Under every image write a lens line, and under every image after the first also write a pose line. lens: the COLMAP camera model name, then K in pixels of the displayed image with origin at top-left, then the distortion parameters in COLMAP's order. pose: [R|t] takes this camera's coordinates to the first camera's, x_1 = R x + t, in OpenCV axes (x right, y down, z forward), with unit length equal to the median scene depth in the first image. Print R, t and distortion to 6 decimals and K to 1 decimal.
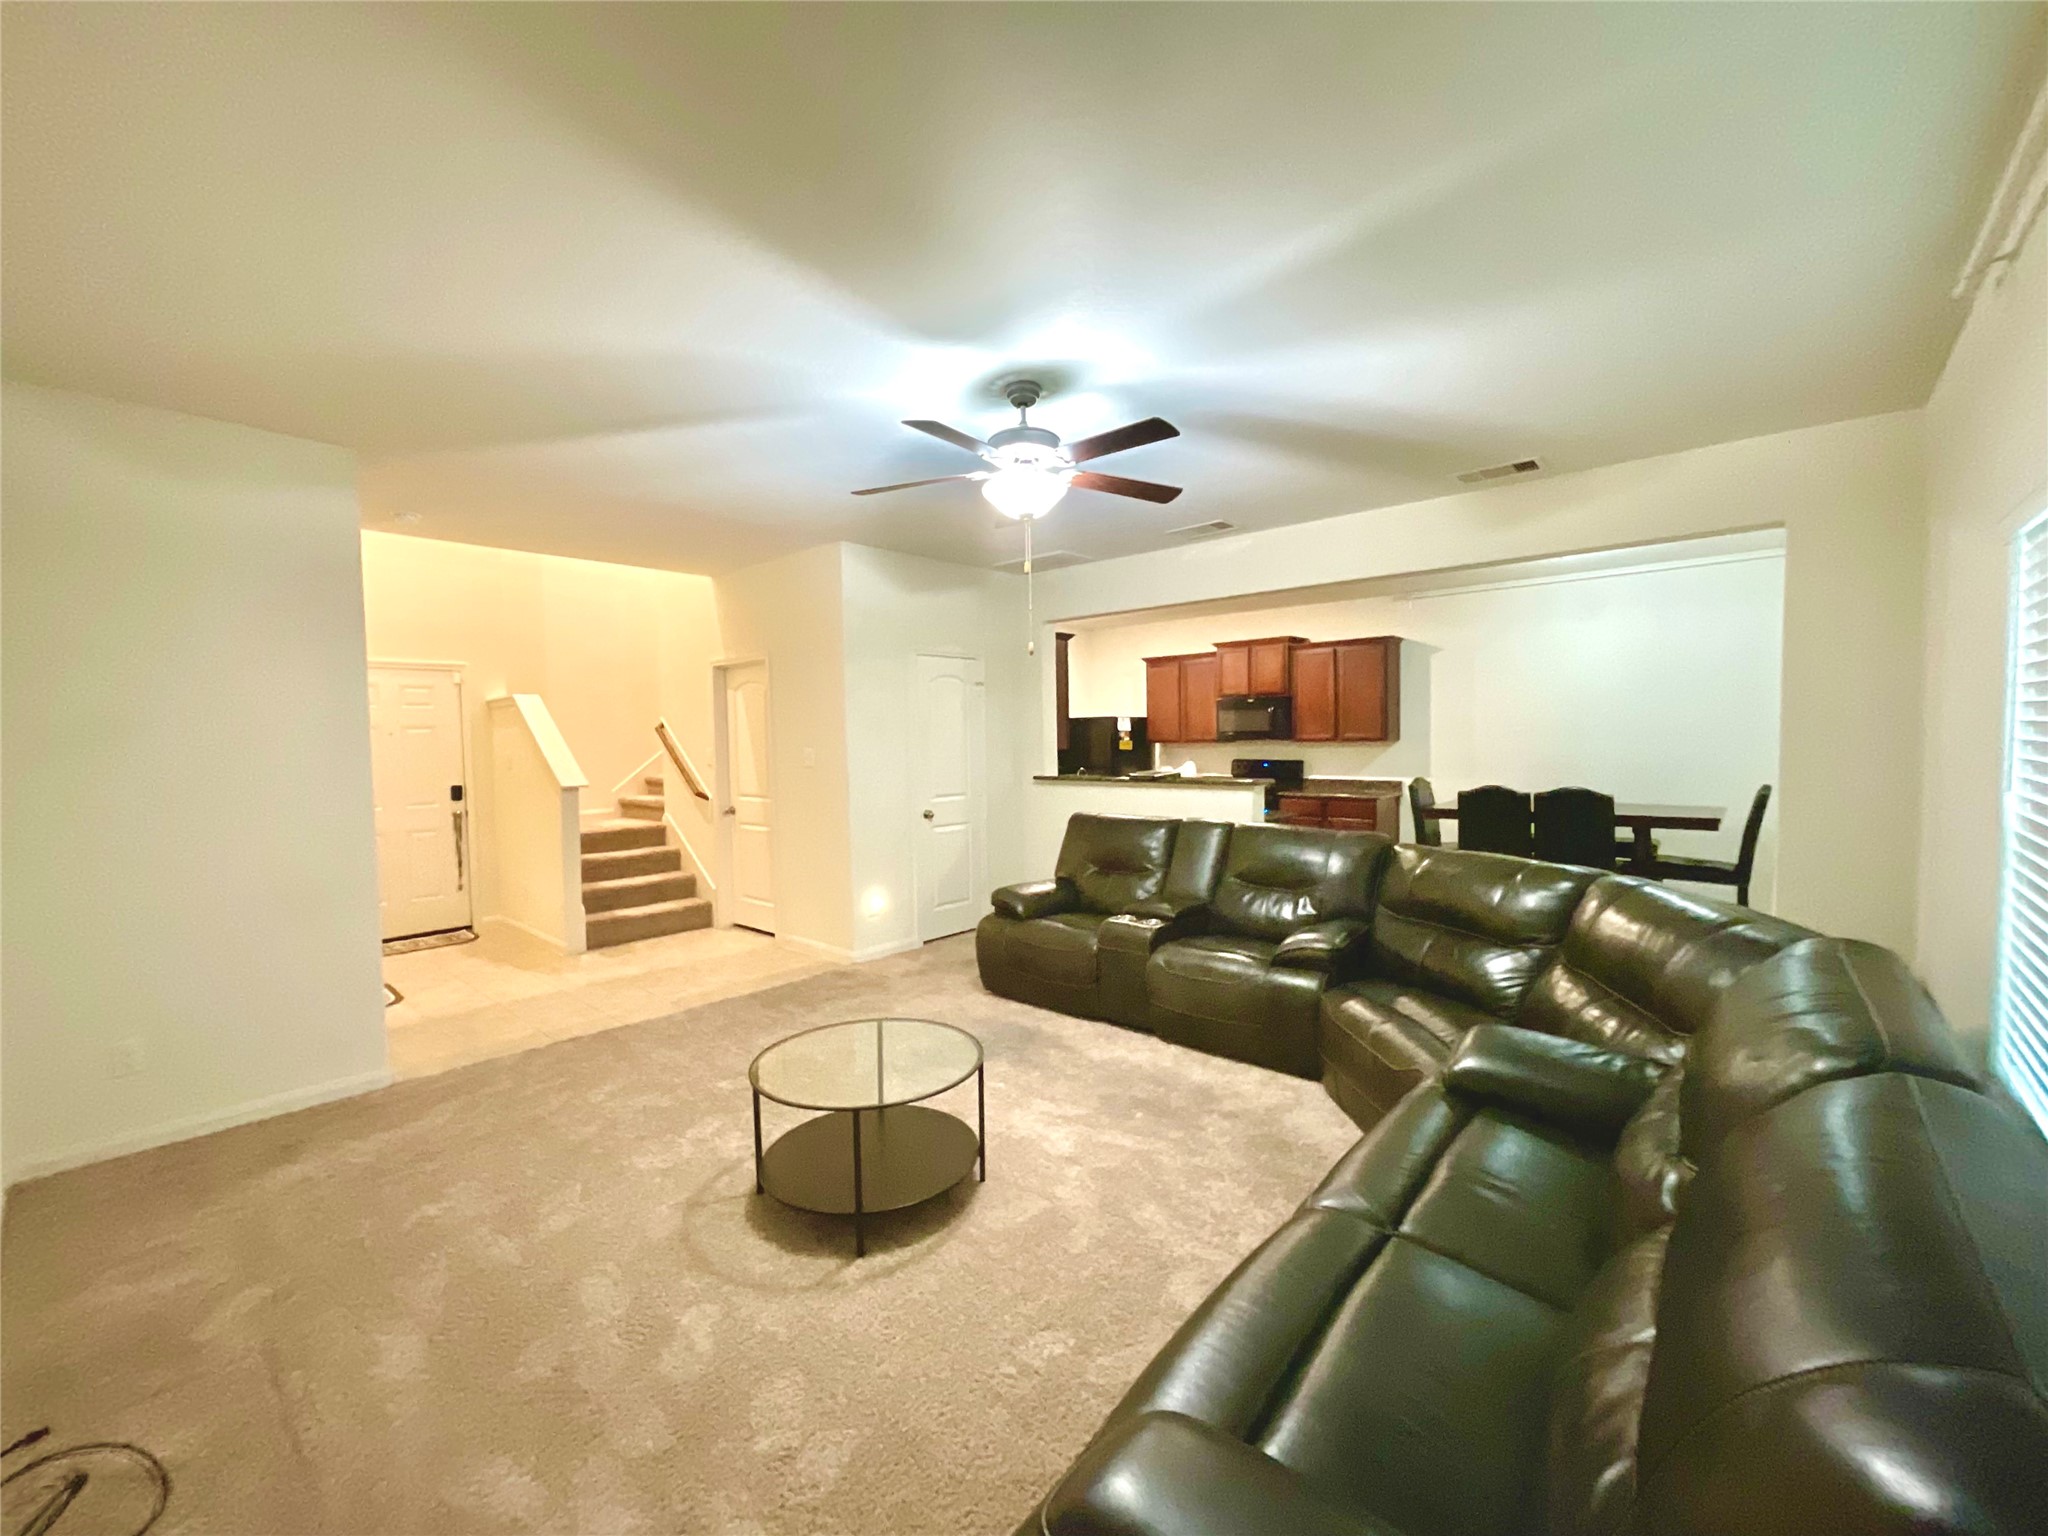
lens RADIAL K [[833.8, 0, 1013.9], [0, 833.8, 768.1], [0, 0, 1]] dist [-0.002237, -0.000098]
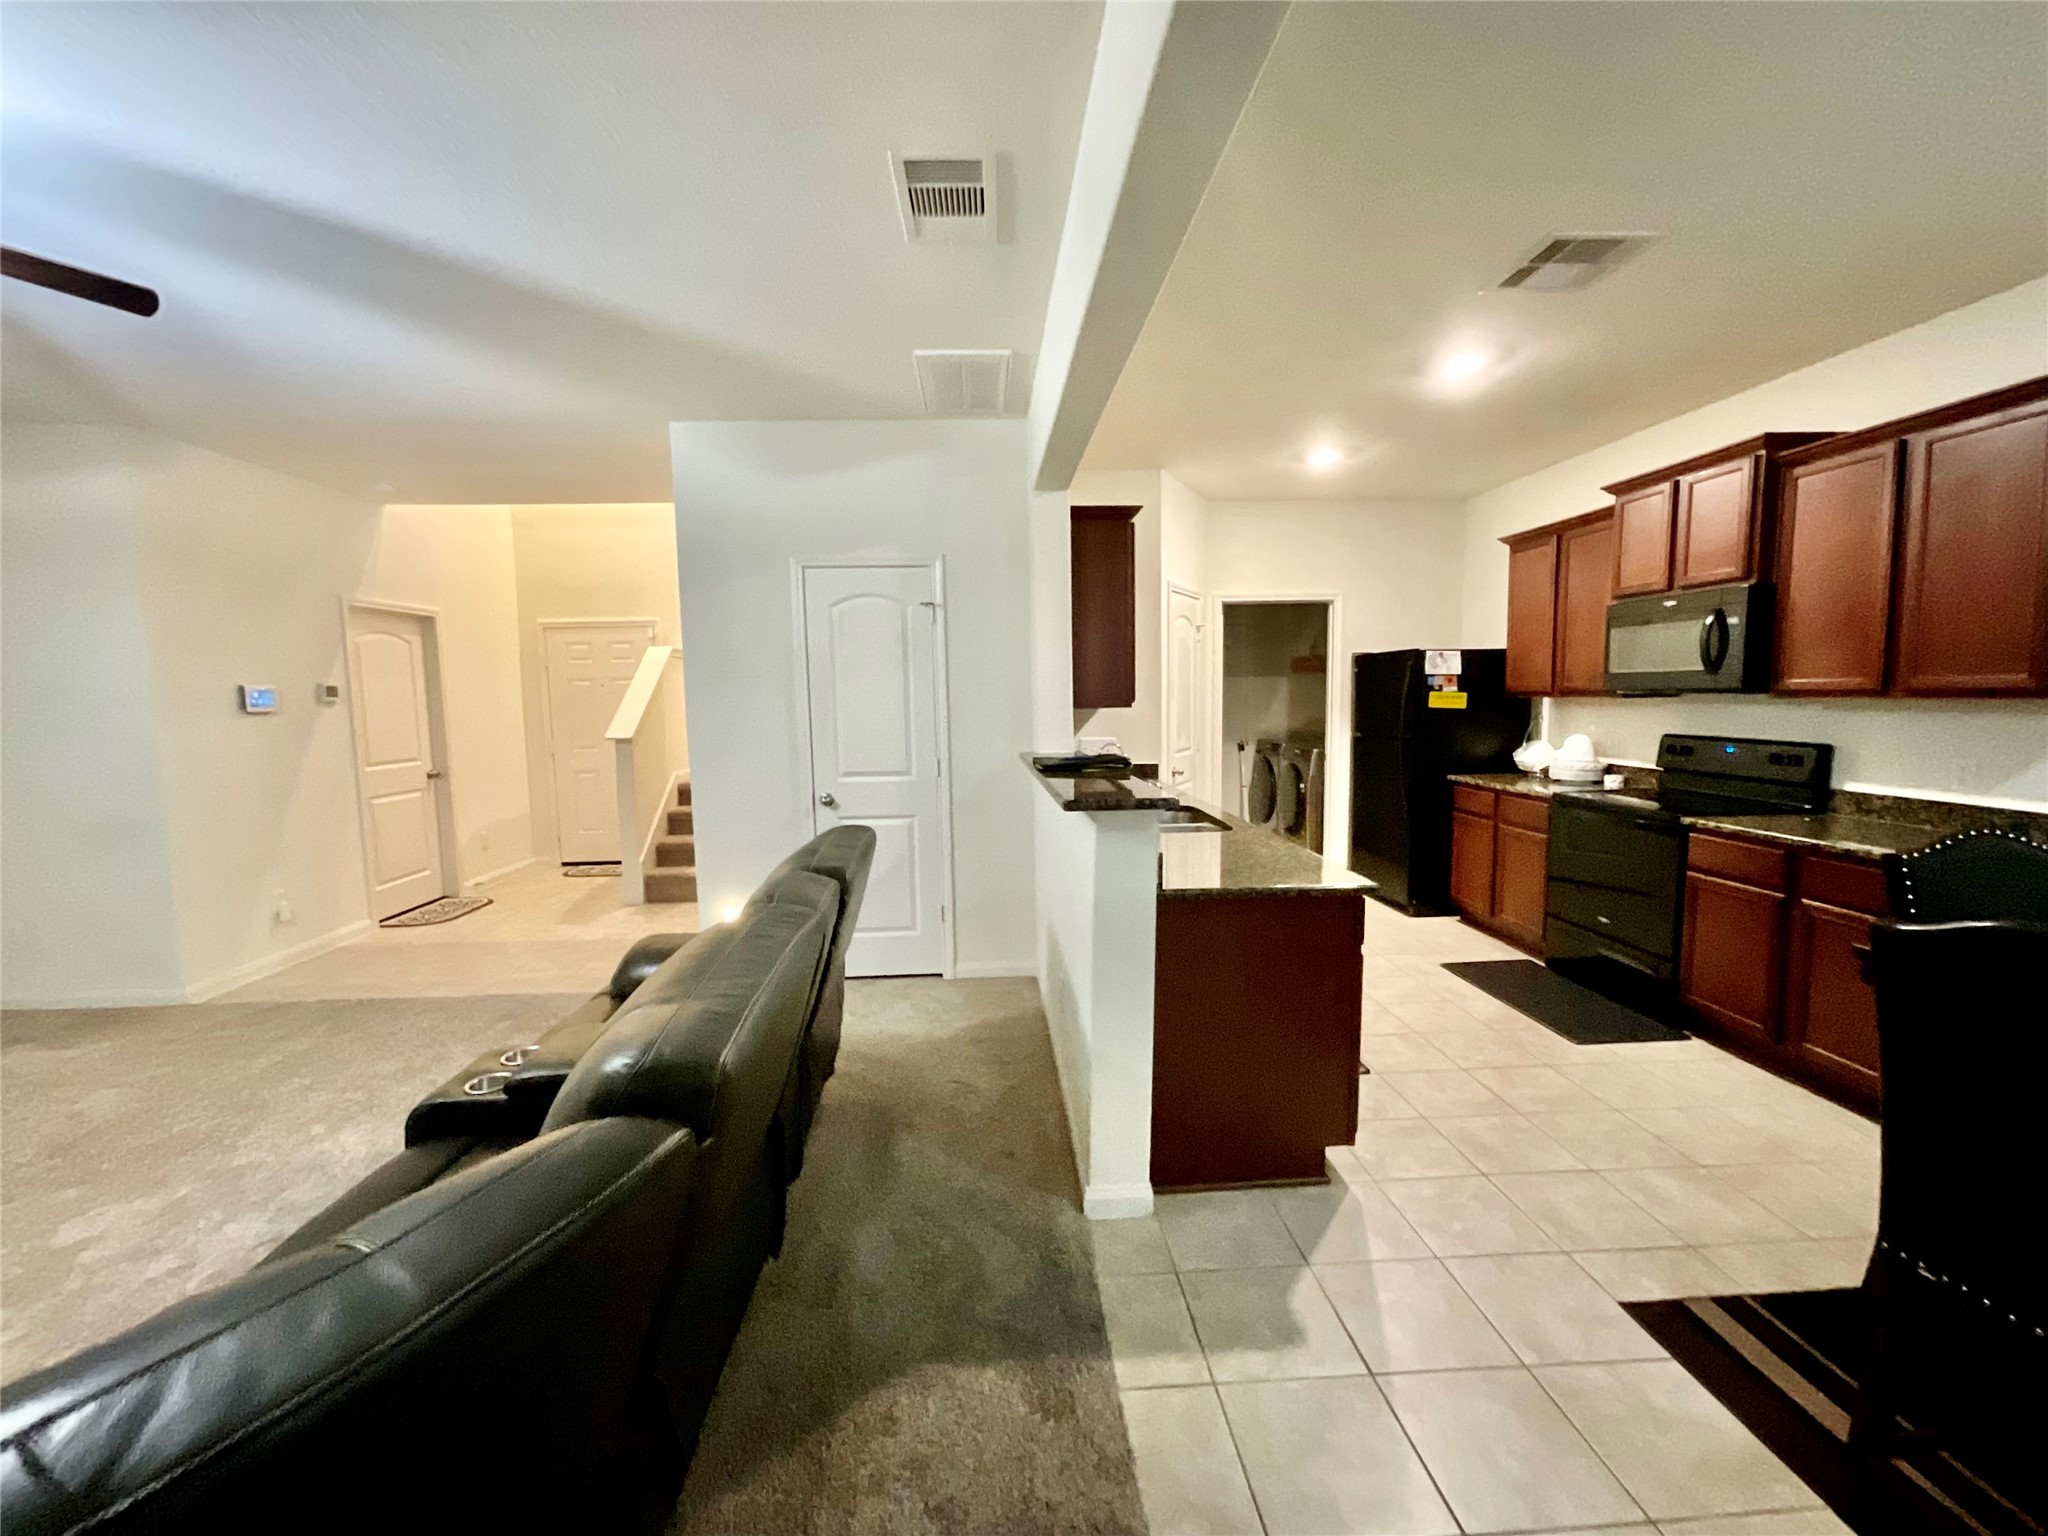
lens RADIAL K [[833.8, 0, 1023.3], [0, 833.8, 771.7], [0, 0, 1]] dist [-0.002237, -0.000098]
pose [[0.712021, 0.072244, -0.698432, 0.344210], [-0.023785, 0.996604, 0.078839, -0.018306], [0.701755, -0.039523, 0.711321, 0.428921]]
